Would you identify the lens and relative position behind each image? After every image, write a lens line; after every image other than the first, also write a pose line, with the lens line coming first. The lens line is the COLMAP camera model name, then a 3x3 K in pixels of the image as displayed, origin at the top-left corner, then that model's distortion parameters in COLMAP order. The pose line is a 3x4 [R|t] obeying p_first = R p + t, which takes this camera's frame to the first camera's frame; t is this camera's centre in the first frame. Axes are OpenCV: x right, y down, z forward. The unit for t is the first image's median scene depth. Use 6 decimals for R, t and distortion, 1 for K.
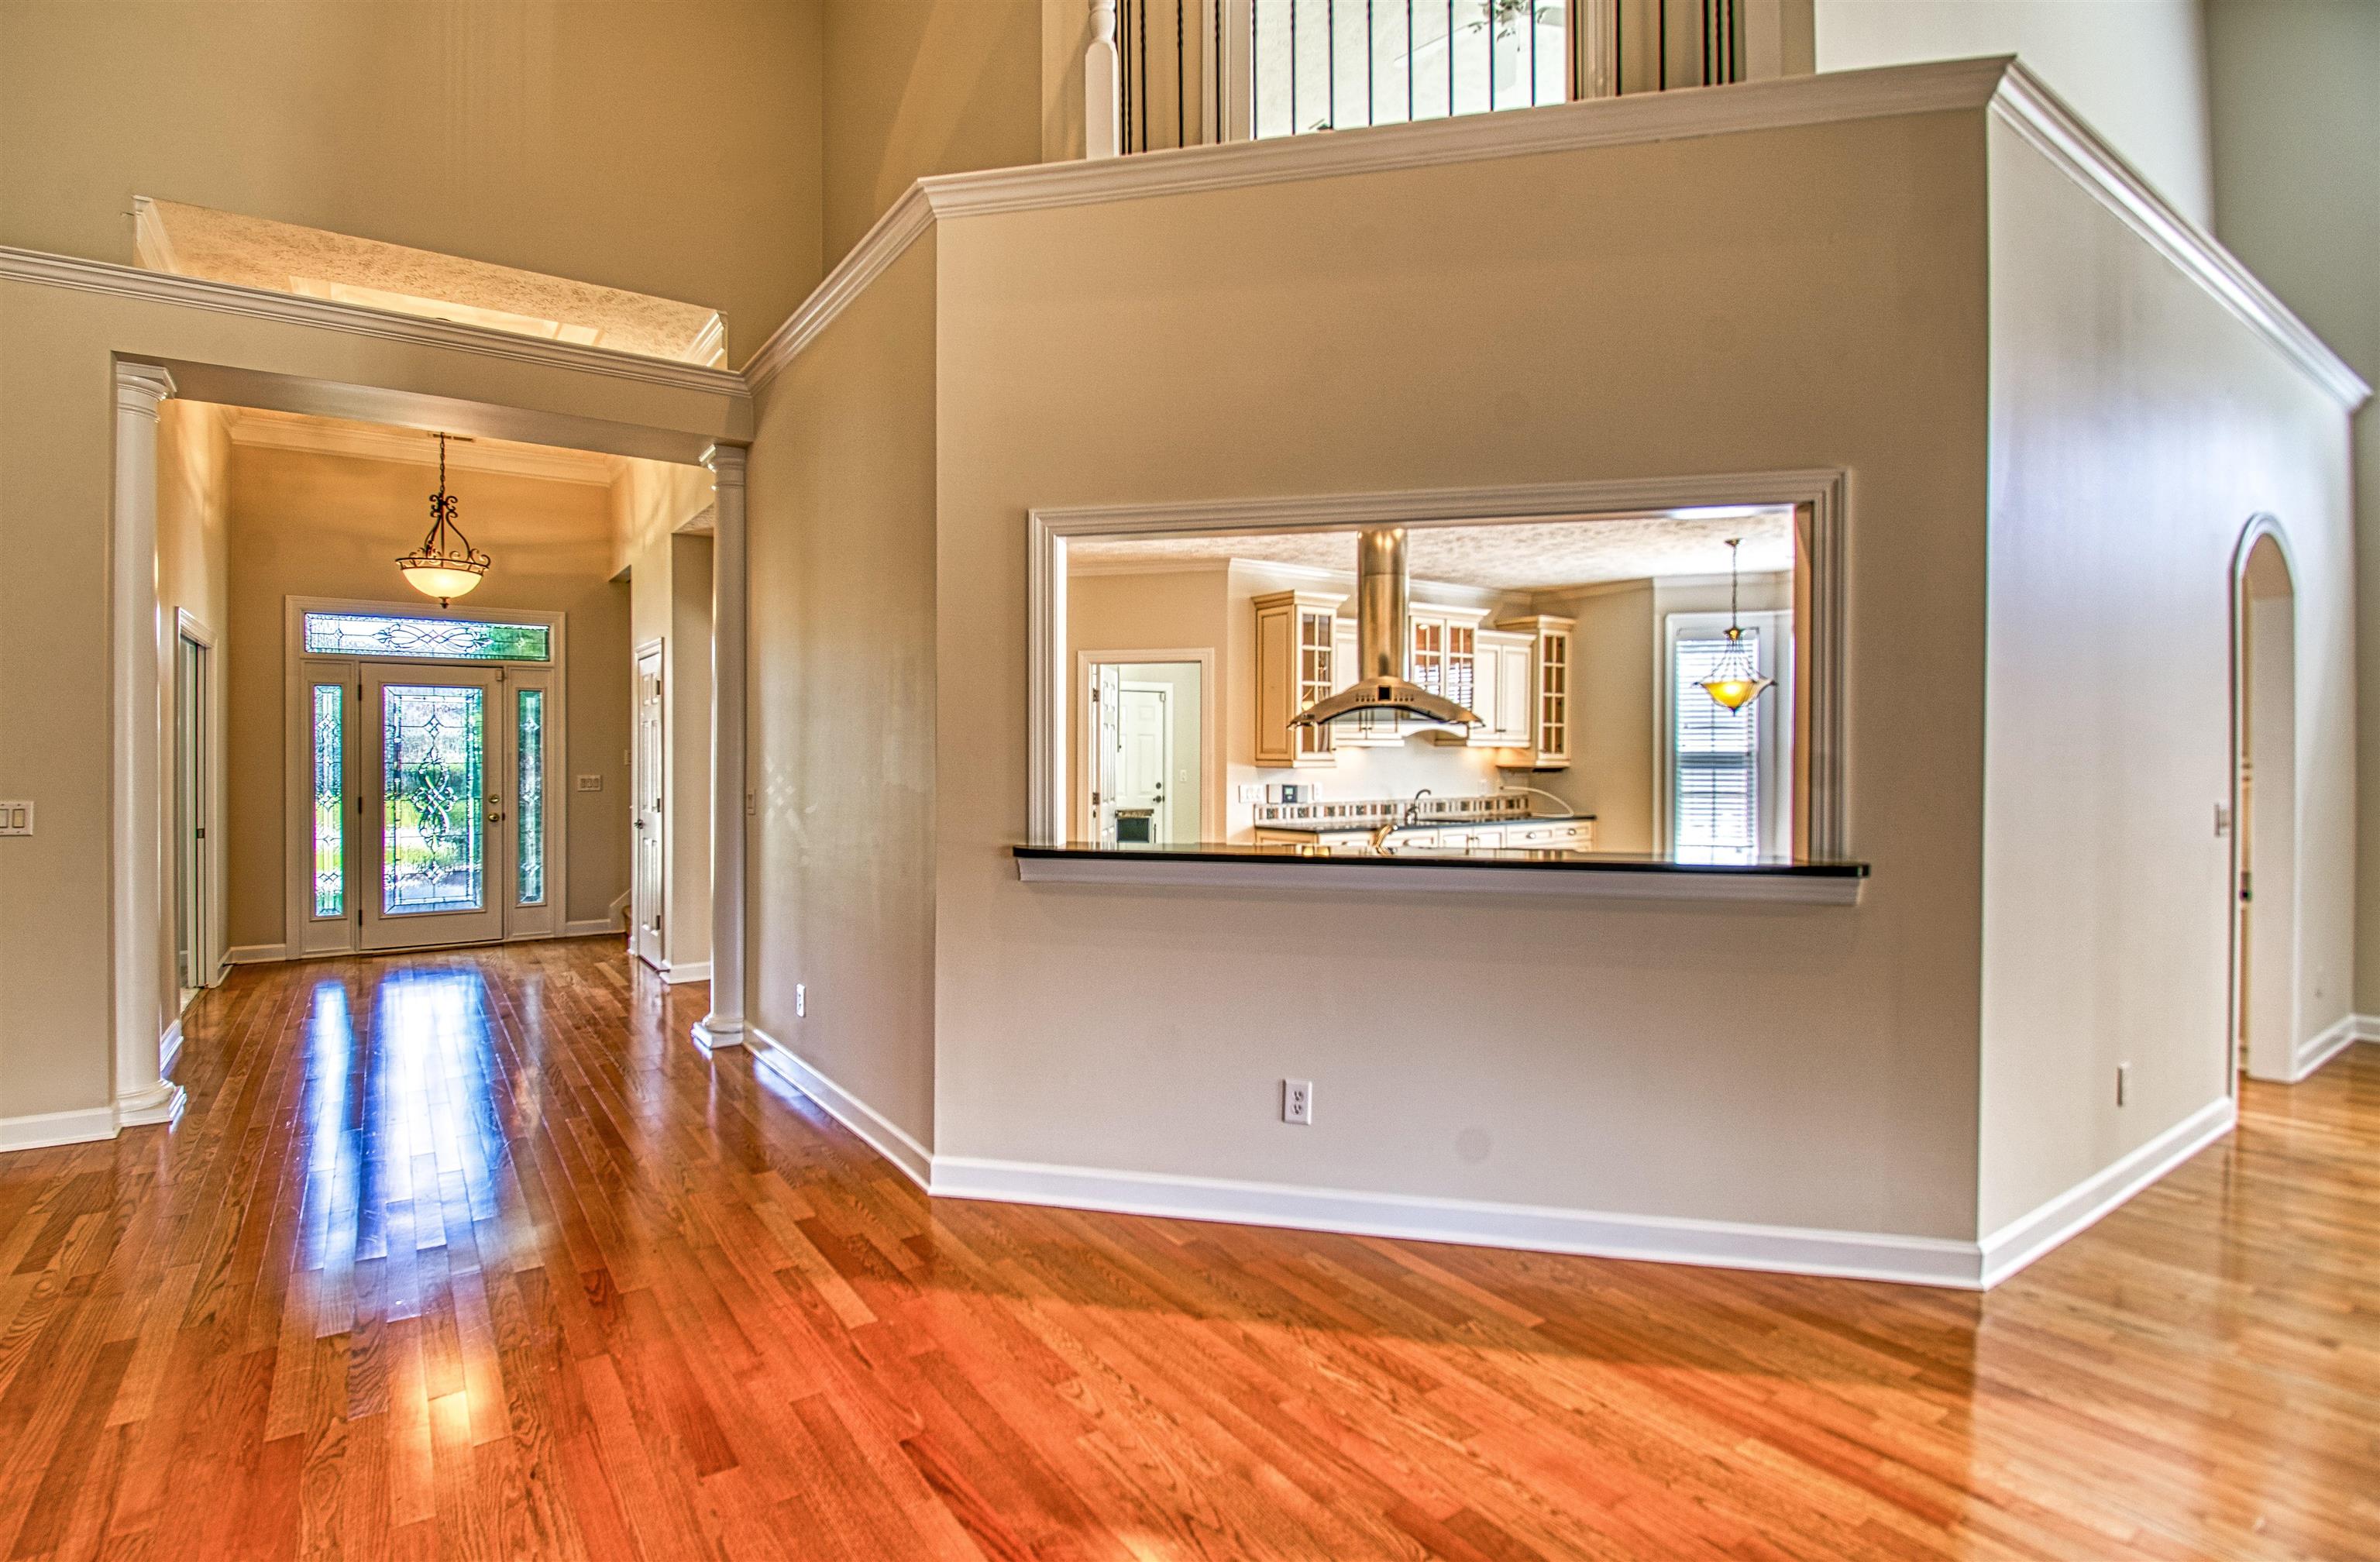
lens RADIAL K [[1144.4, 0, 1105.2], [0, 1144.4, 761.9], [0, 0, 1]] dist [0.015135, -0.027299]
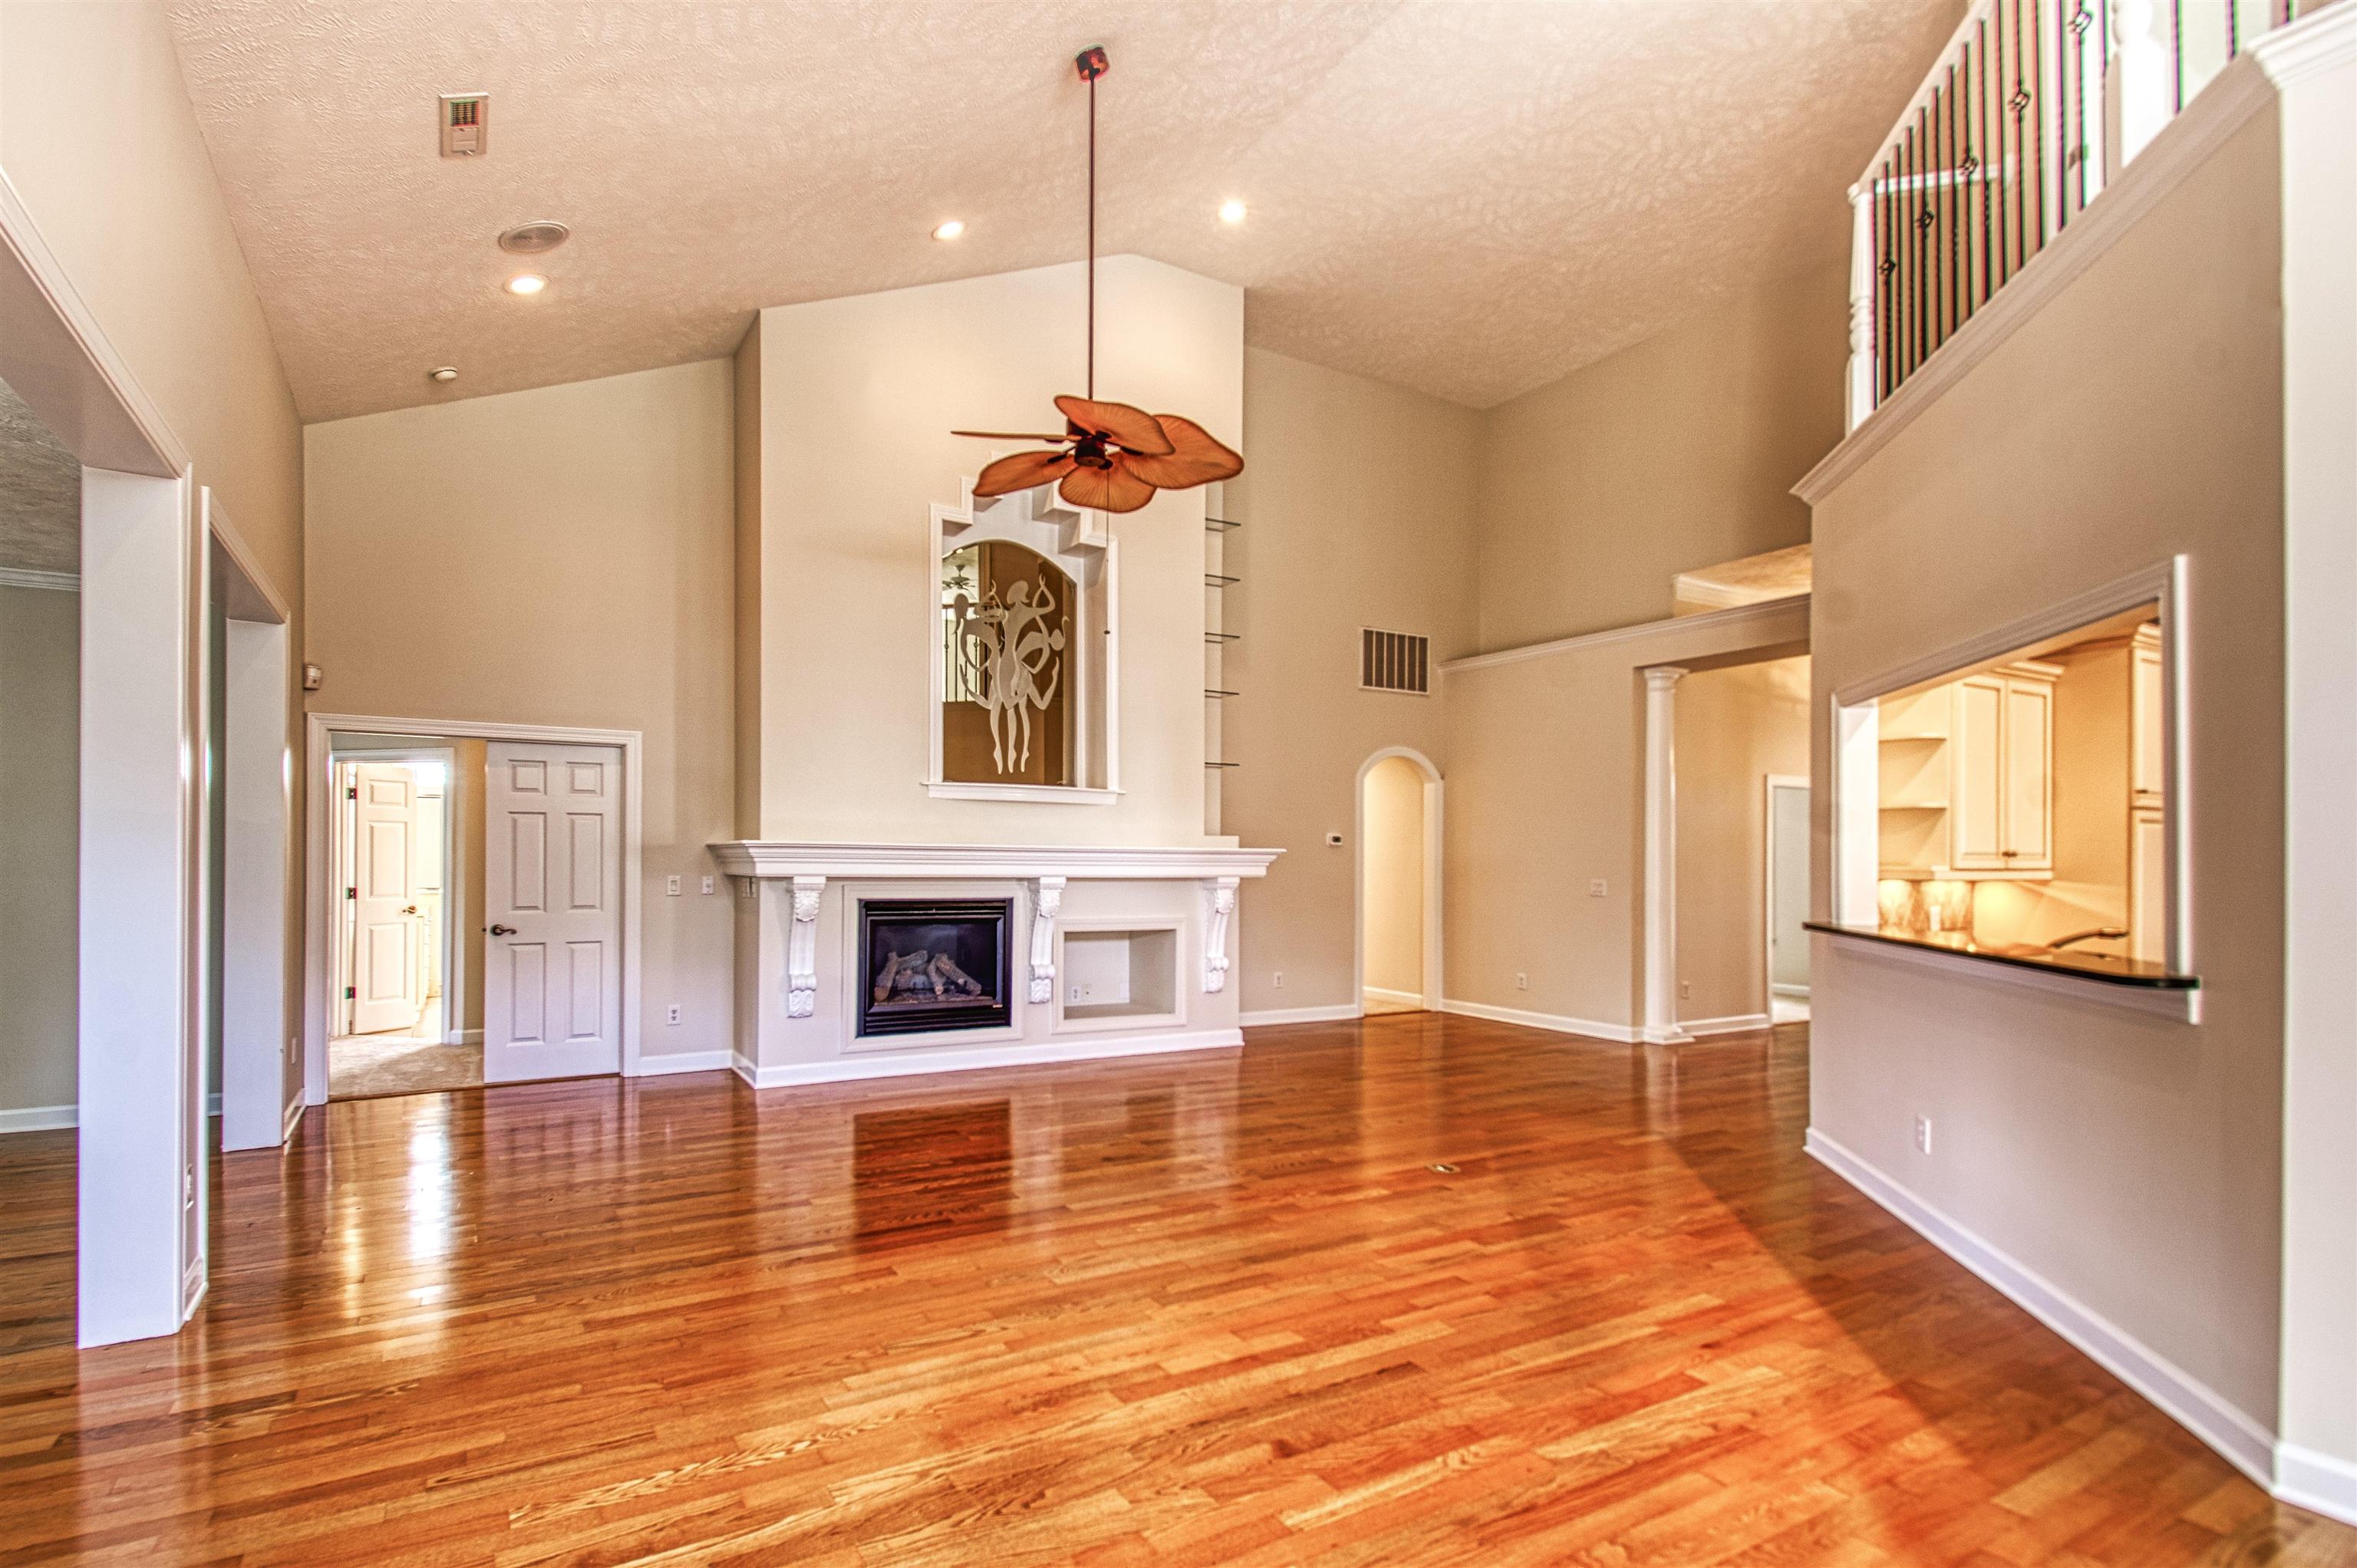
lens RADIAL K [[1210.1, 0, 1141.8], [0, 1210.1, 860.7], [0, 0, 1]] dist [0.043802, -0.032120]
pose [[-0.067530, 0.000685, -0.997717, 1.070888], [-0.010625, 0.999943, 0.001406, 0.000656], [0.997661, 0.010696, -0.067518, 0.157557]]
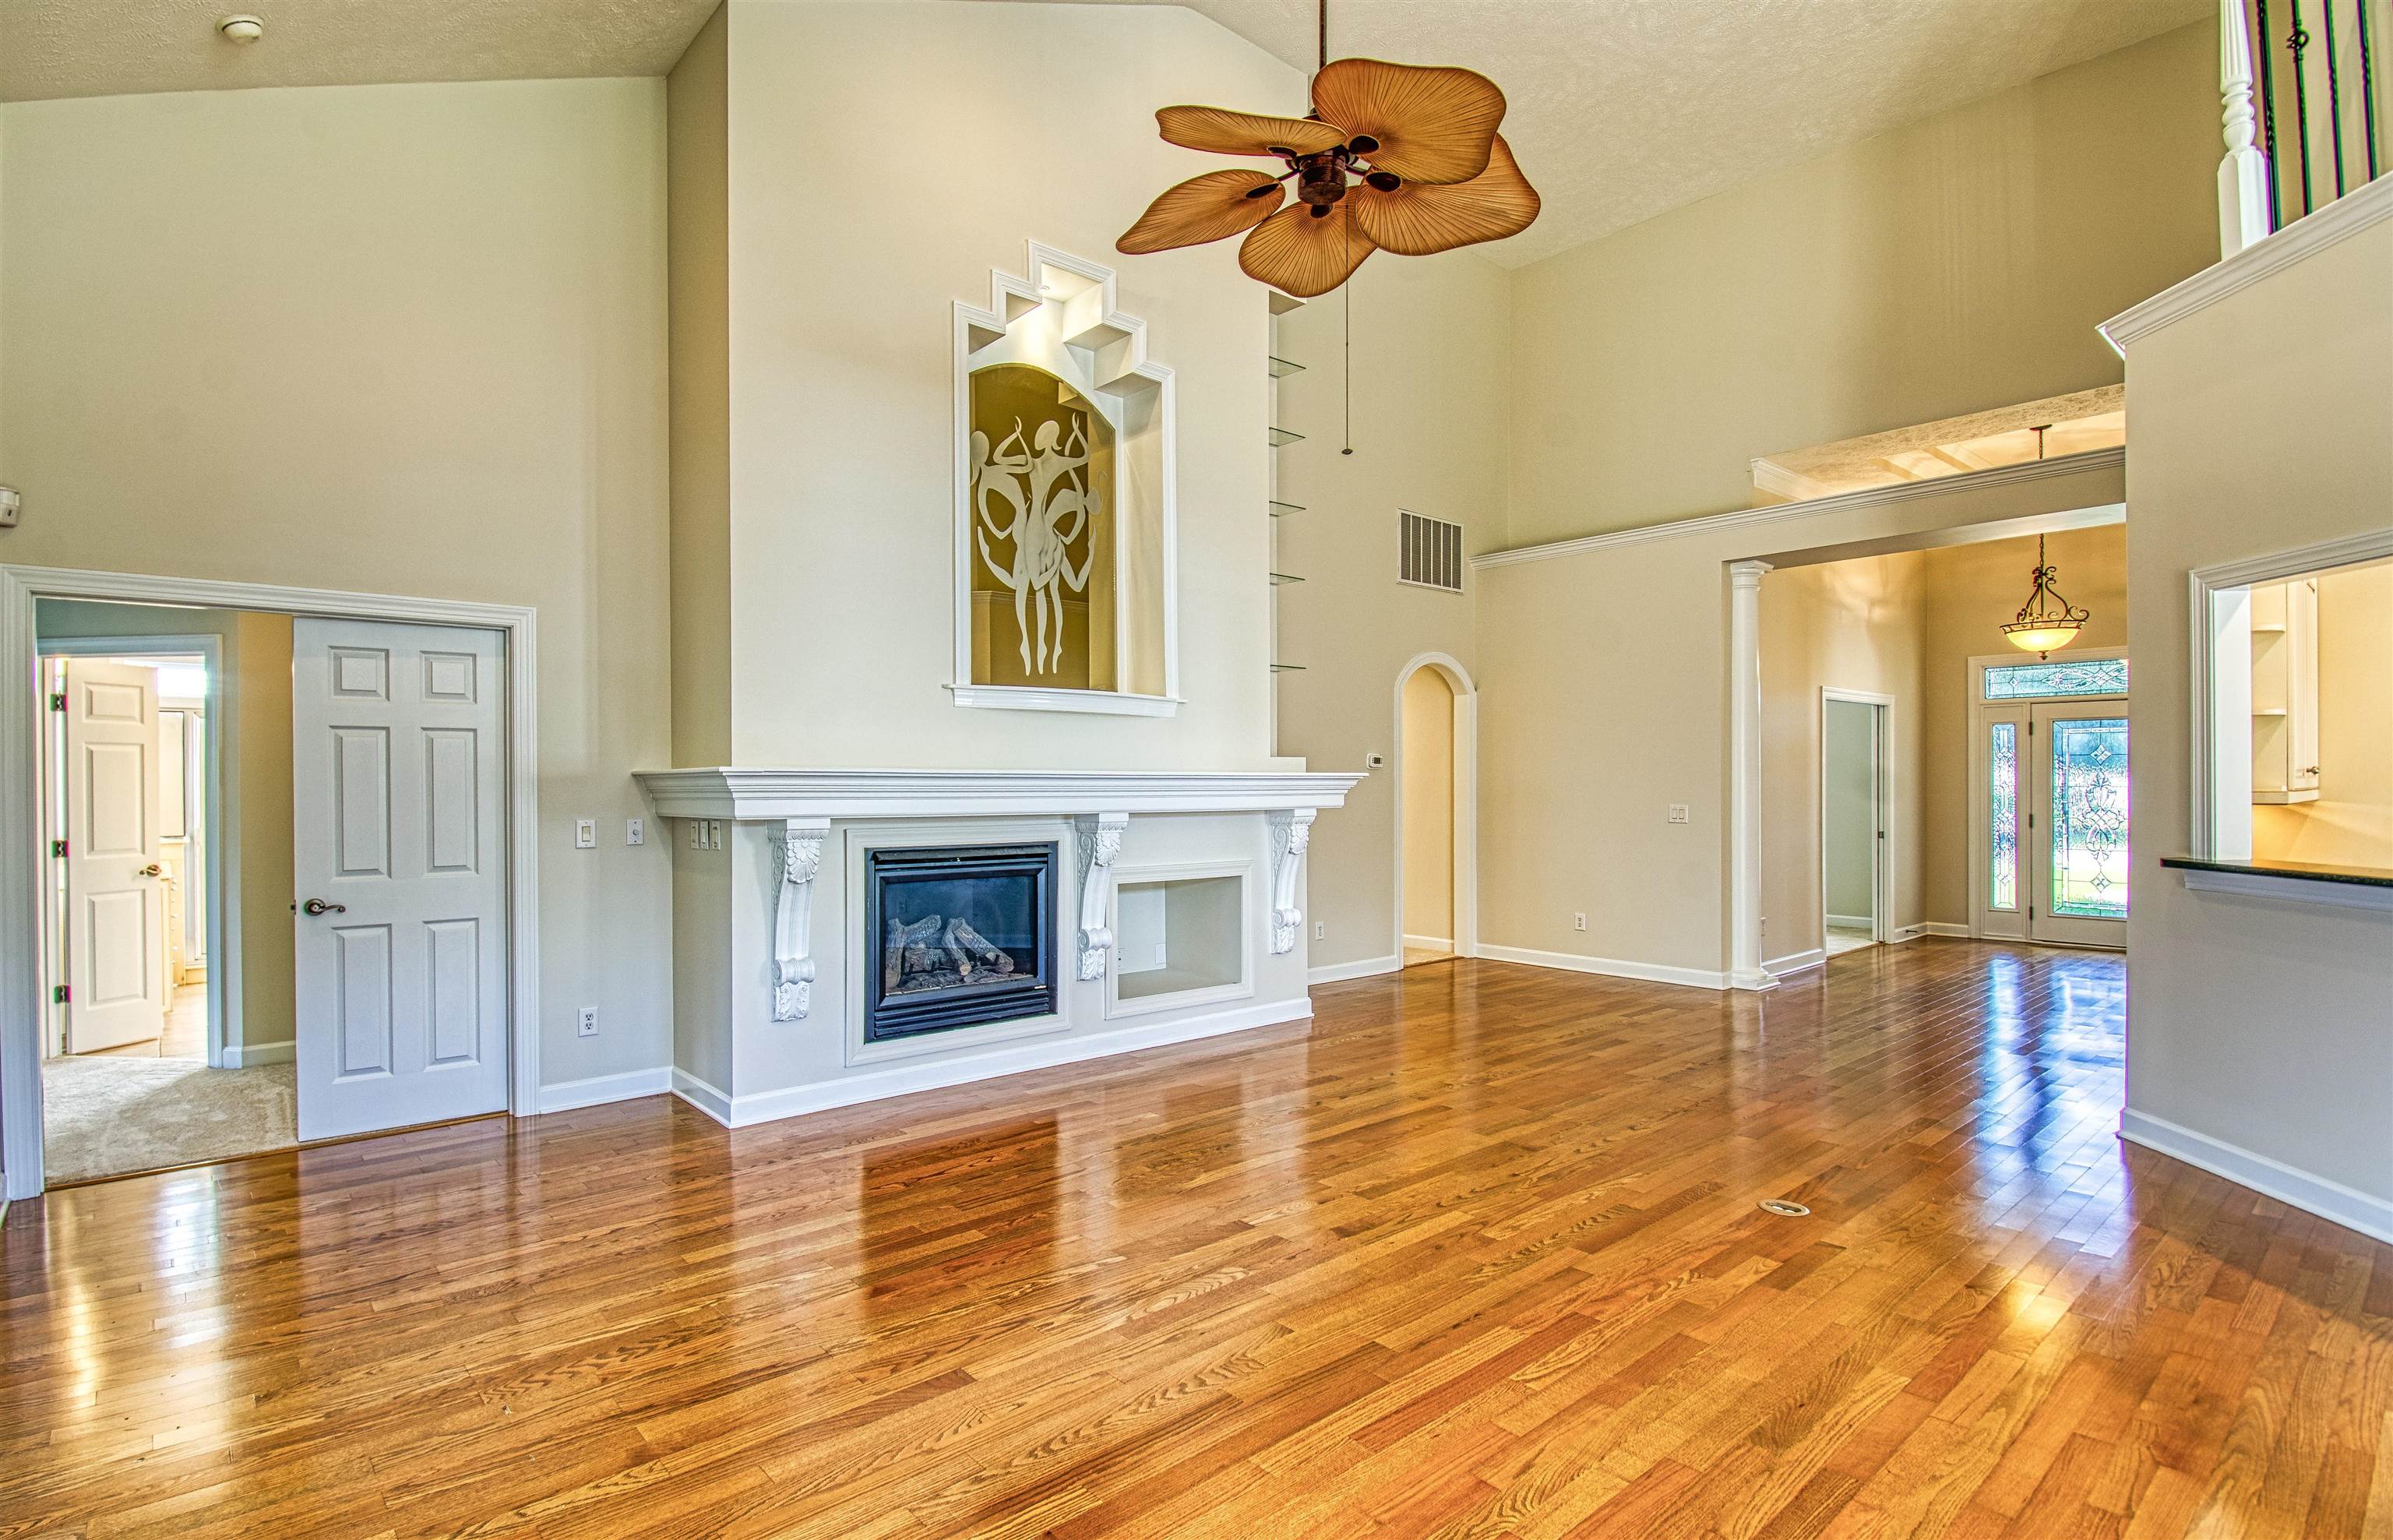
lens RADIAL K [[1167.3, 0, 1118.0], [0, 1167.3, 795.3], [0, 0, 1]] dist [0.003446, -0.016837]
pose [[0.110885, 0.008329, -0.993798, 0.683570], [0.000516, 0.999964, 0.008438, -0.000976], [0.993833, -0.001449, 0.110877, -0.150062]]
